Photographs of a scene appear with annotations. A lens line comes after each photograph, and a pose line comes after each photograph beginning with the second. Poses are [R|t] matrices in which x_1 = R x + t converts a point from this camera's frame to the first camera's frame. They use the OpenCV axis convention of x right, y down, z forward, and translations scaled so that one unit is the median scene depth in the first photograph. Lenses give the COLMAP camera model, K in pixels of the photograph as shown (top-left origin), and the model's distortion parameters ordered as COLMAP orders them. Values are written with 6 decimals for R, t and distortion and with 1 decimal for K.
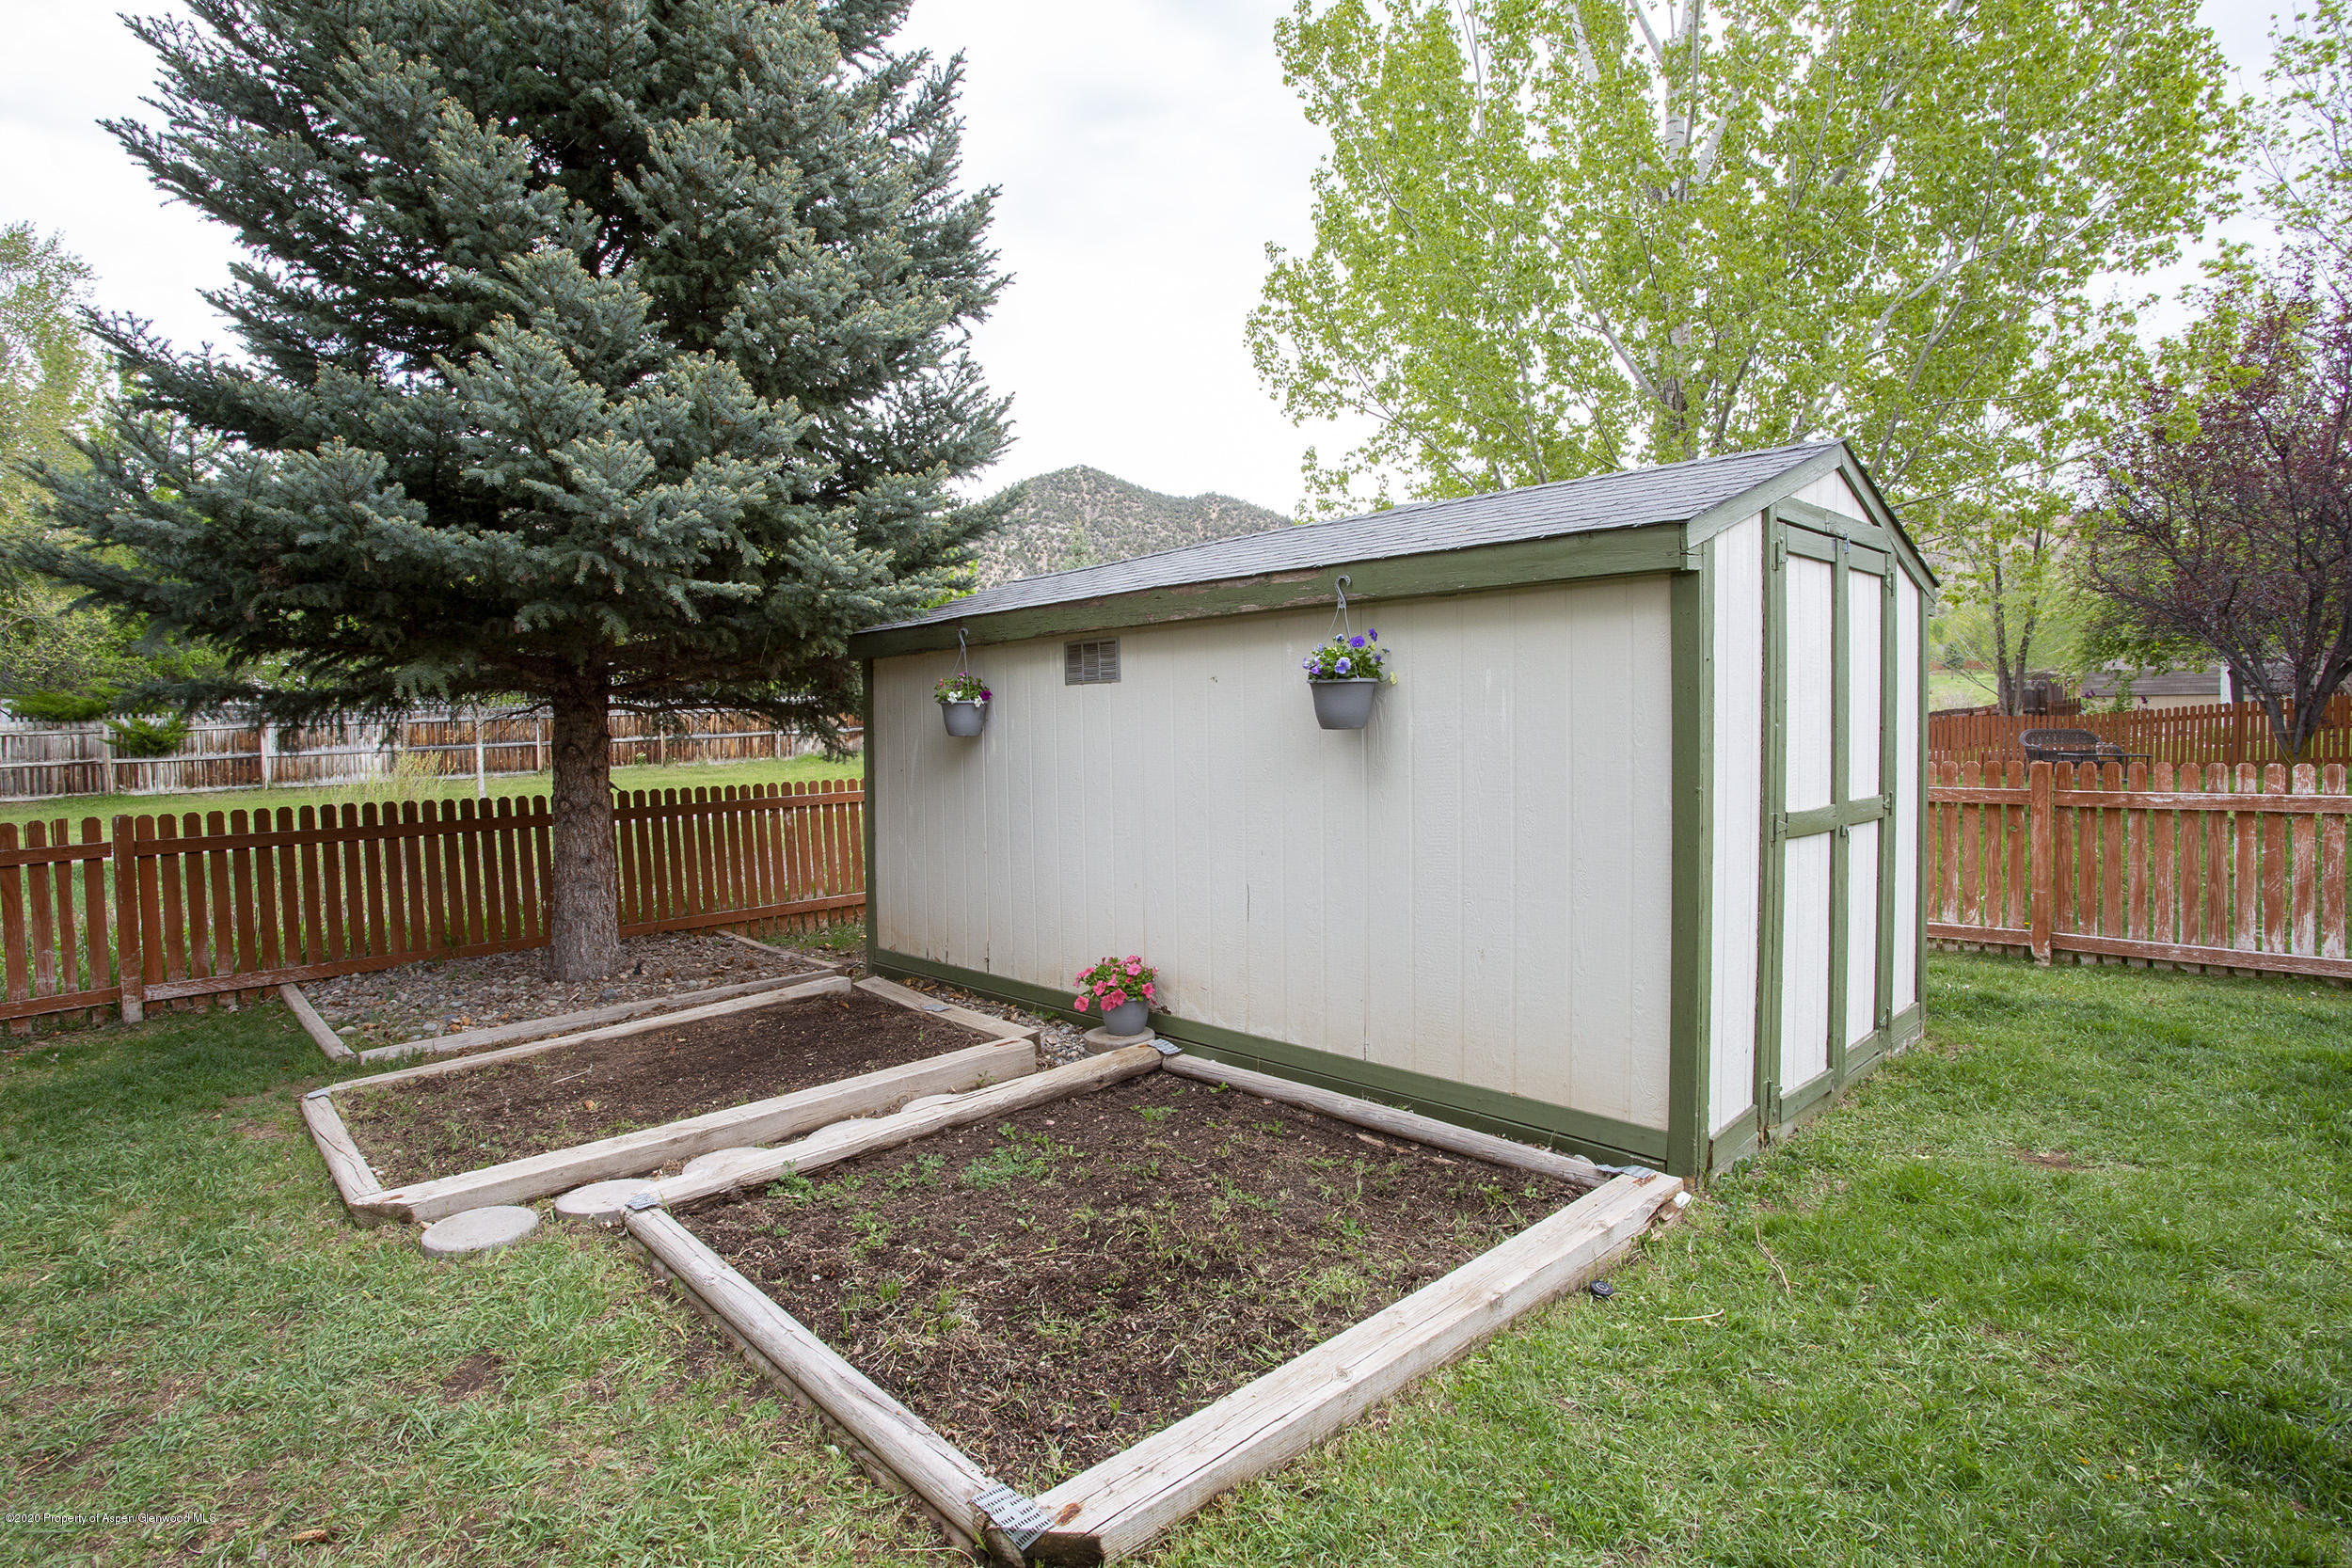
lens RADIAL K [[1152.8, 0, 1194.8], [0, 1152.8, 789.0], [0, 0, 1]] dist [0.001738, -0.000025]
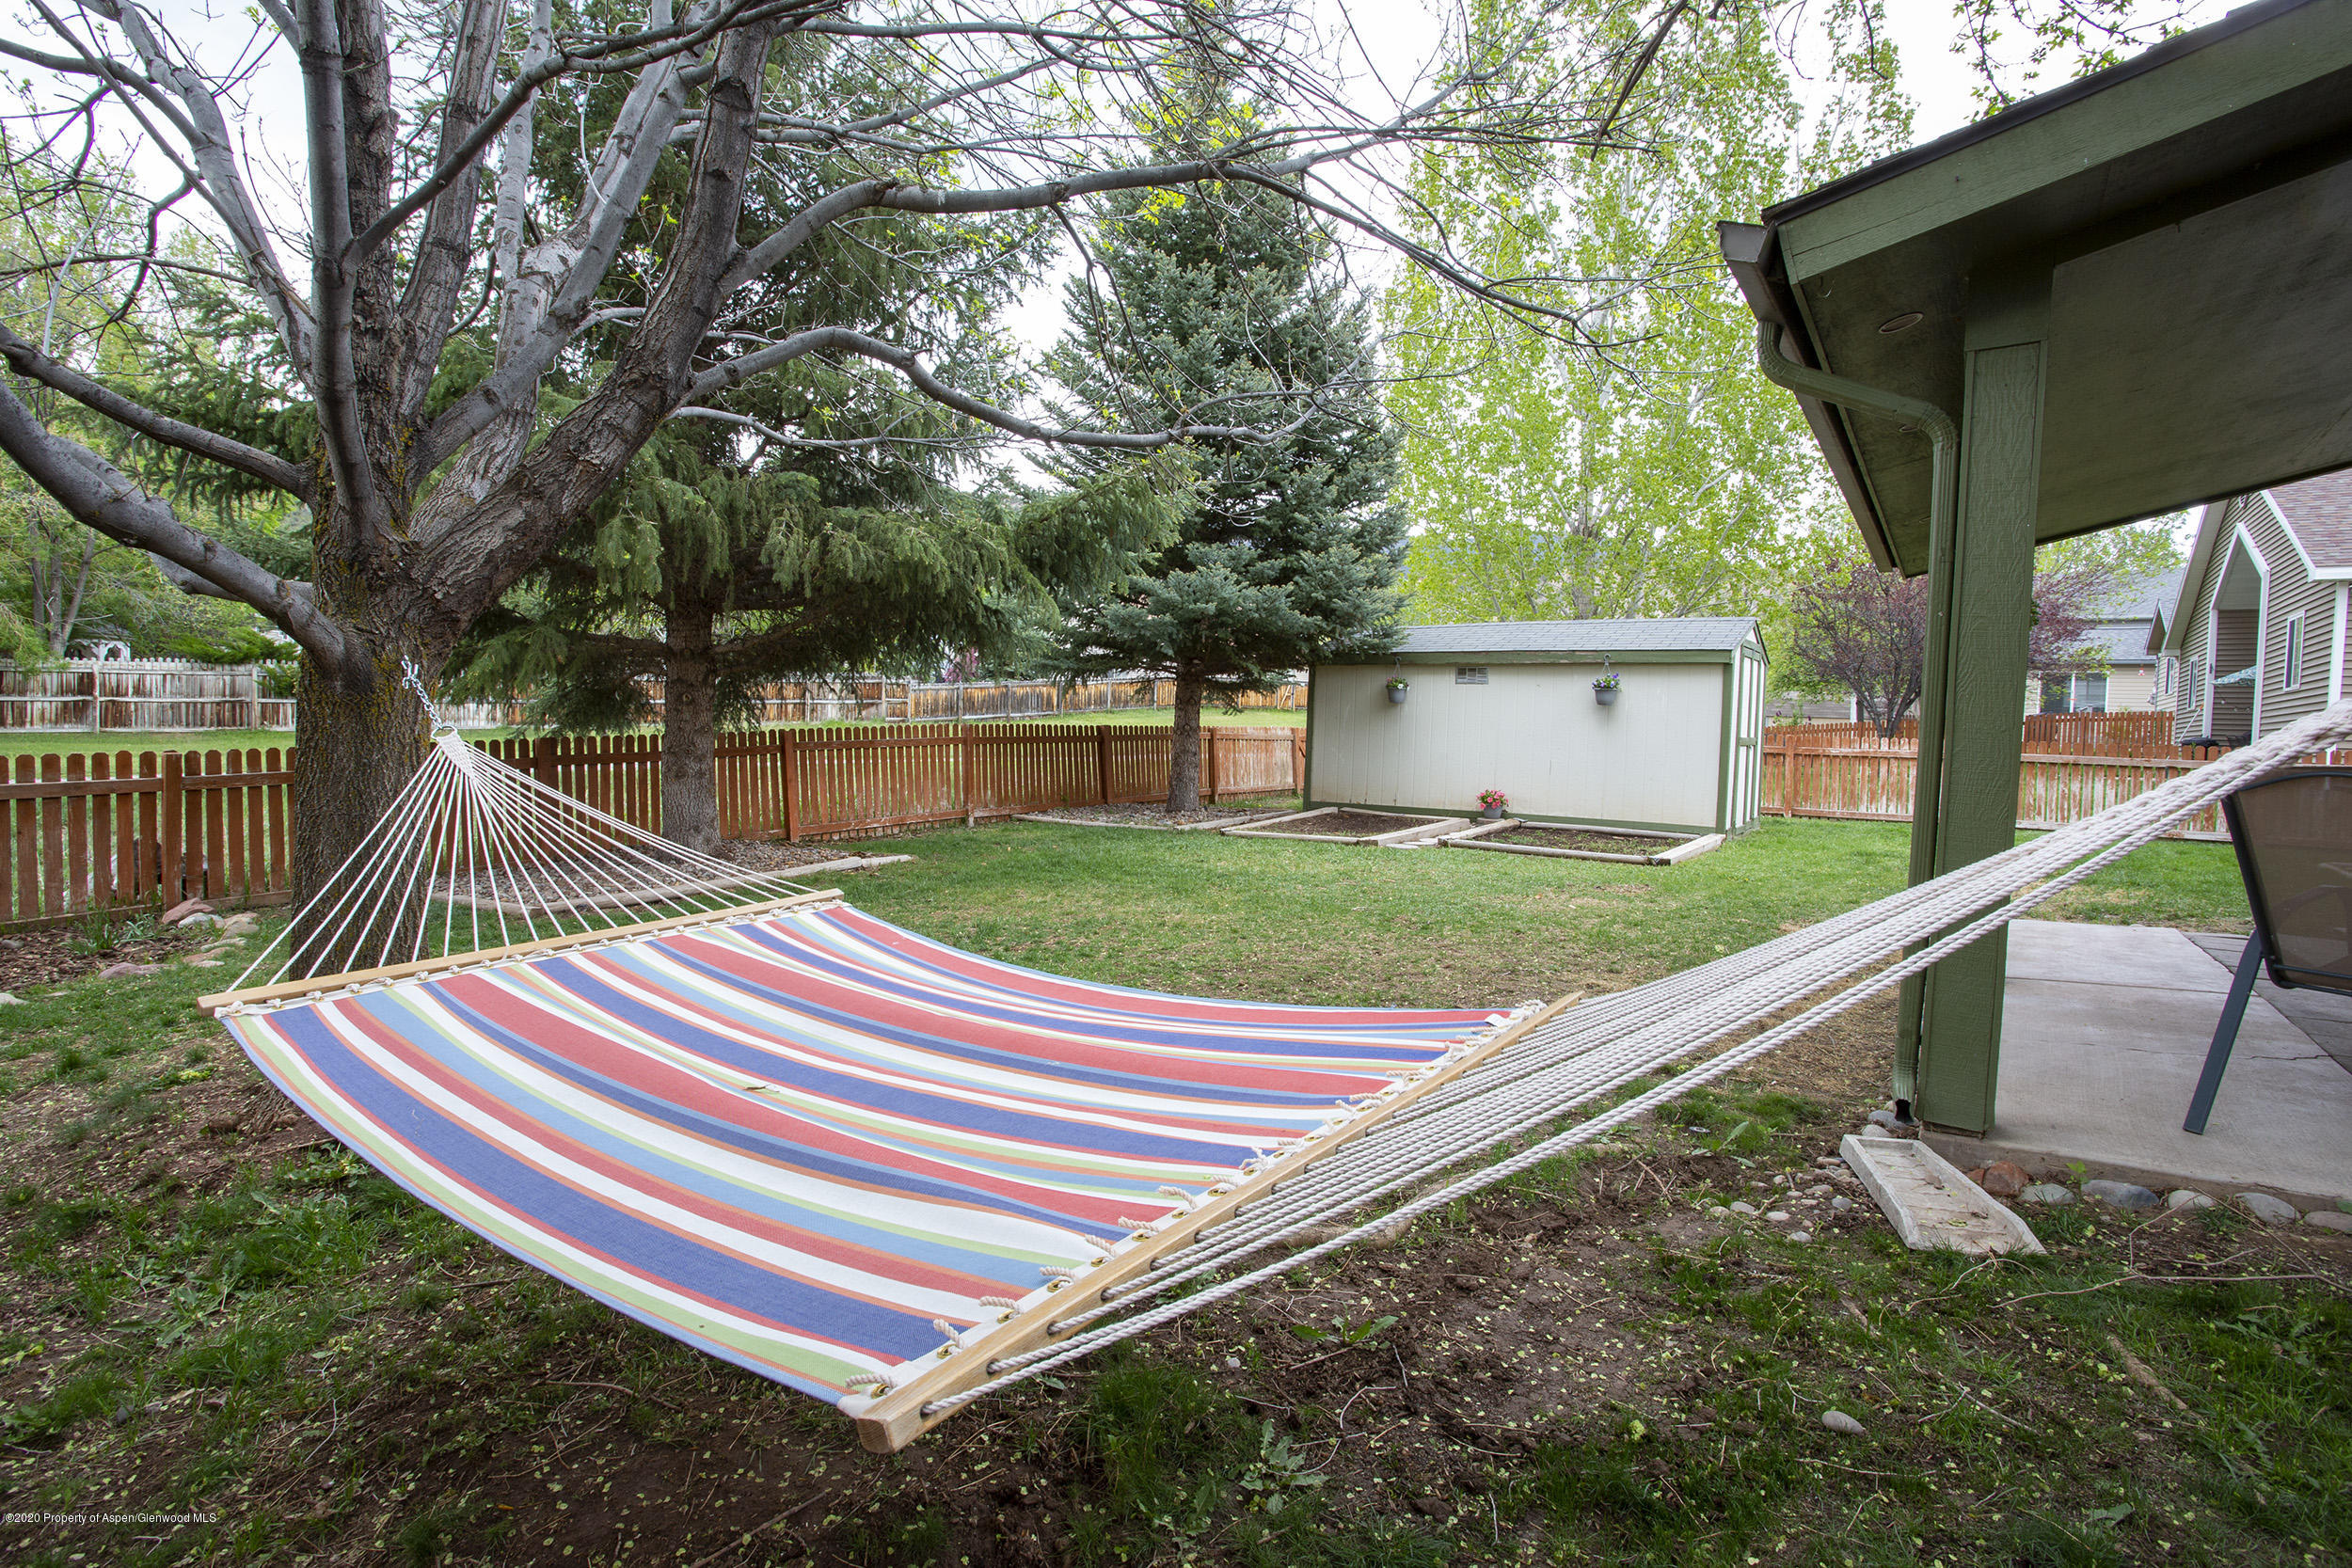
lens RADIAL K [[1152.8, 0, 1162.7], [0, 1152.8, 789.4], [0, 0, 1]] dist [0.001738, -0.000025]
pose [[0.980896, 0.029641, 0.192262, -0.984354], [-0.030850, 0.999519, 0.003295, 0.119179], [-0.192072, -0.009164, 0.981338, -1.079349]]
